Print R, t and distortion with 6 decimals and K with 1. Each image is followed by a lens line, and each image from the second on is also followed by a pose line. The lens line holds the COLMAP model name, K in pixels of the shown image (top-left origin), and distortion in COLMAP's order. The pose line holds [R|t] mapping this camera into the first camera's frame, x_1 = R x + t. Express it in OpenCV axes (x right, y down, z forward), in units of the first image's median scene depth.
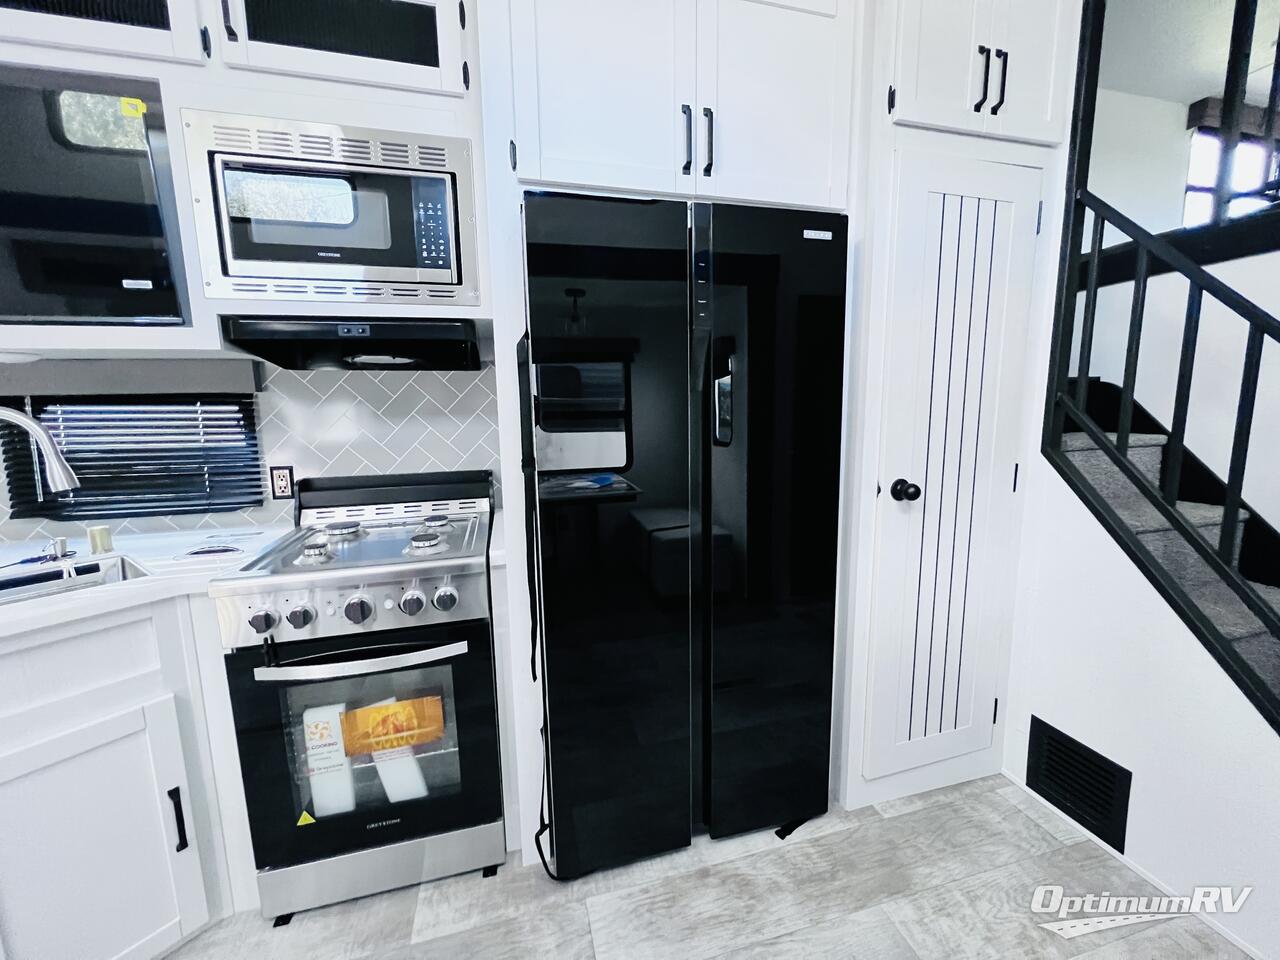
lens RADIAL K [[514.7, 0, 639.2], [0, 514.7, 475.0], [0, 0, 1]] dist [-0.002464, -0.000496]
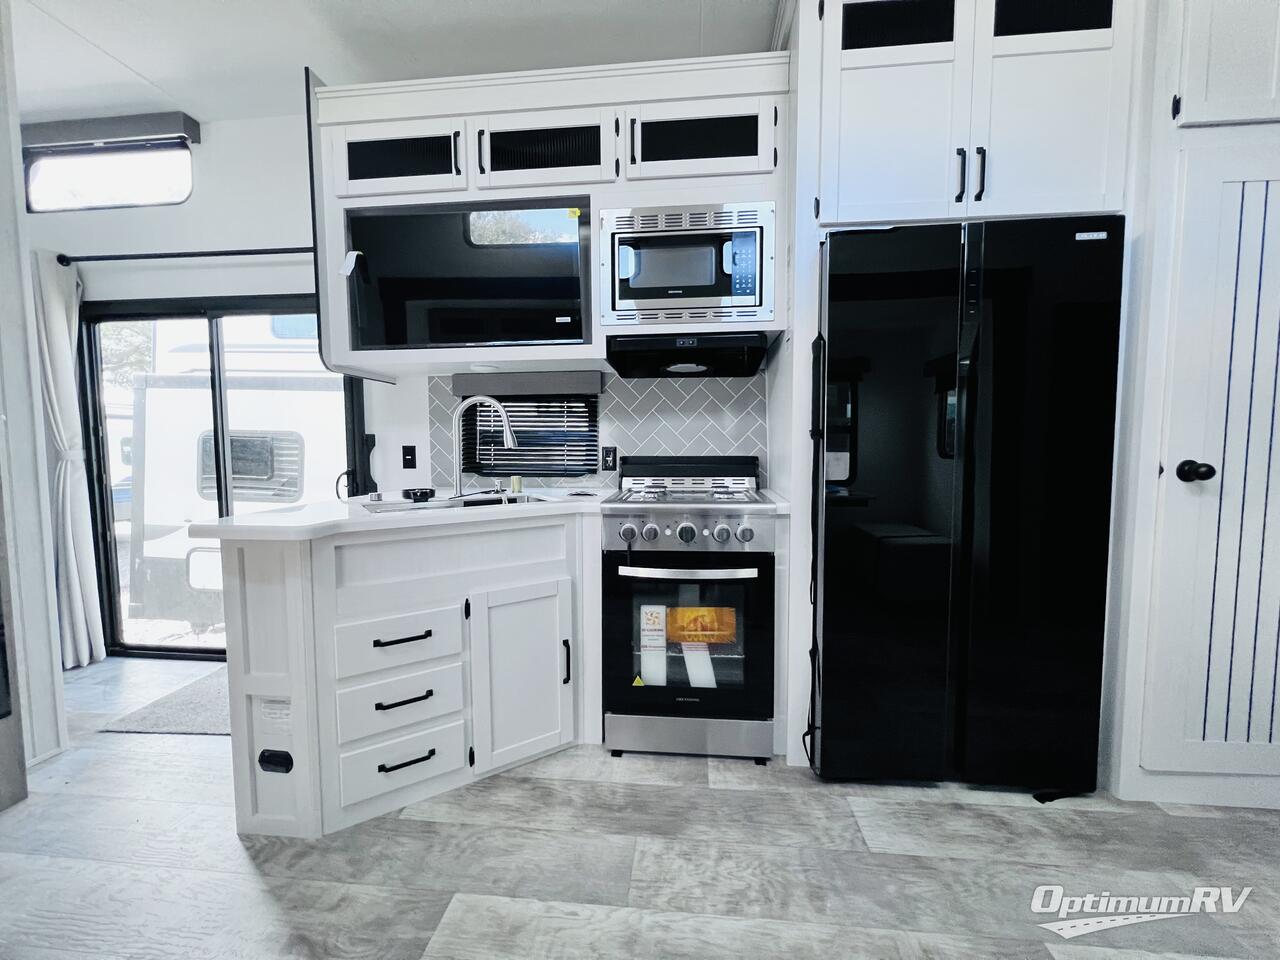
lens RADIAL K [[515.3, 0, 638.7], [0, 515.3, 476.6], [0, 0, 1]] dist [-0.000693, 0.000248]
pose [[0.935762, 0.035578, -0.350833, -0.165411], [-0.060457, 0.996353, -0.060214, 0.185936], [0.347411, 0.077556, 0.934500, -0.358104]]
